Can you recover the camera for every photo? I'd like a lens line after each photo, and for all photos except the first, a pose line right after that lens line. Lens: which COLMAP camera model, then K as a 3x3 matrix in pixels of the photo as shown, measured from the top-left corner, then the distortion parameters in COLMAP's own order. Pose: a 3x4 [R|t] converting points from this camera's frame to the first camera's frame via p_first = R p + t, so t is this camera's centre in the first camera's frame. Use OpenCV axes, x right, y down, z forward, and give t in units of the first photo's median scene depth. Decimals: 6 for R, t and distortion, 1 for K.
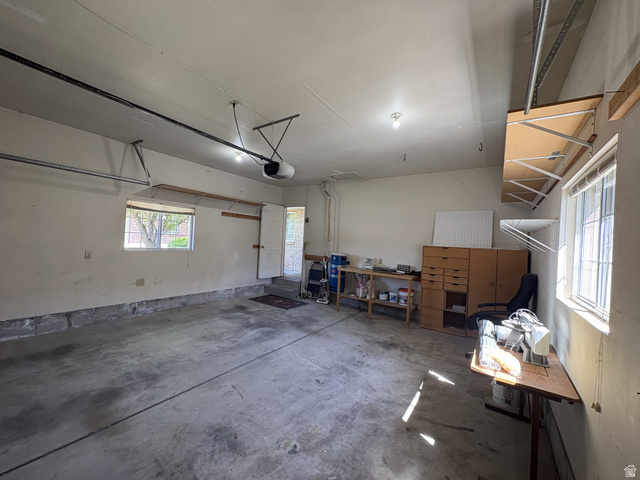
lens RADIAL K [[254.8, 0, 319.3], [0, 254.8, 239.4], [0, 0, 1]] dist [-0.000206, 0.000182]
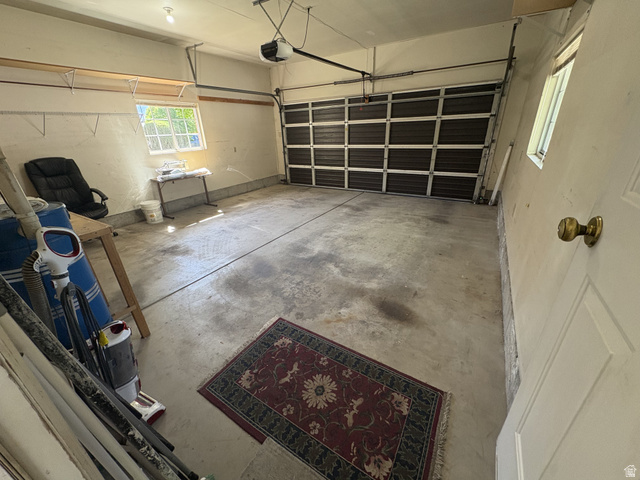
lens RADIAL K [[254.8, 0, 319.3], [0, 254.8, 239.4], [0, 0, 1]] dist [-0.000206, 0.000182]
pose [[-0.998373, 0.001858, -0.056990, -0.228985], [-0.020587, 0.920304, 0.390661, 0.002333], [0.053174, 0.391199, -0.918769, 1.860500]]
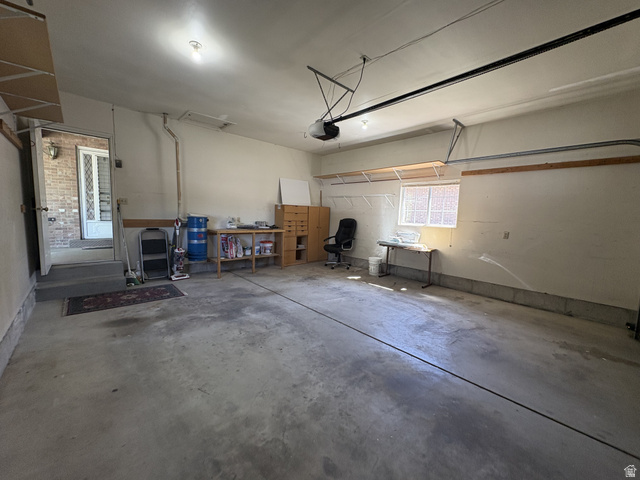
lens RADIAL K [[254.8, 0, 319.3], [0, 254.8, 239.4], [0, 0, 1]] dist [-0.000206, 0.000182]
pose [[0.211205, -0.143891, 0.966792, -1.013943], [-0.029422, 0.987721, 0.153433, -0.005742], [-0.976999, -0.060851, 0.204378, 0.679056]]
